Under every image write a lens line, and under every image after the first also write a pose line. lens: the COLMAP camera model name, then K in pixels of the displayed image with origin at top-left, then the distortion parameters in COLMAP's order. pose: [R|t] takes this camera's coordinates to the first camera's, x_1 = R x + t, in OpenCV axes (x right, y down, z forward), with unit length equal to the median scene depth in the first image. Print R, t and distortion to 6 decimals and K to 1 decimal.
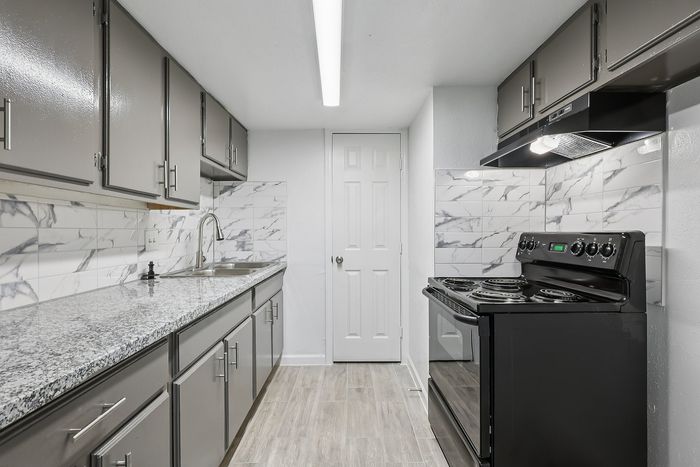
lens RADIAL K [[335.6, 0, 353.0], [0, 335.6, 233.8], [0, 0, 1]] dist [0.005961, -0.000607]
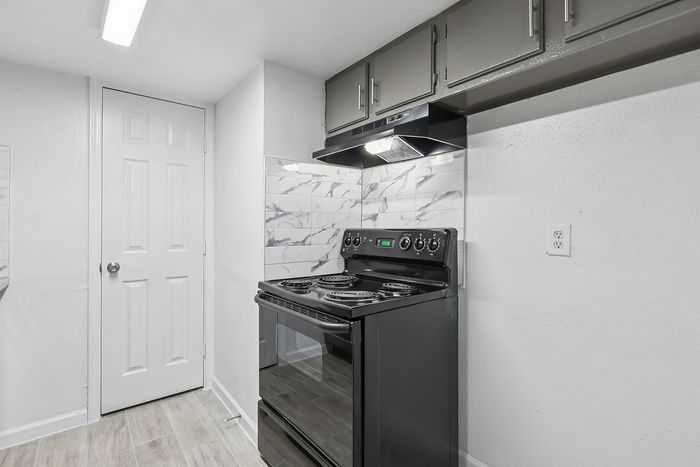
lens RADIAL K [[335.6, 0, 348.1], [0, 335.6, 226.7], [0, 0, 1]] dist [0.005961, -0.000607]
pose [[0.789484, 0.004050, 0.613758, -0.119168], [0.002365, 0.999951, -0.009640, -0.000866], [-0.613767, 0.009062, 0.789435, 0.185773]]
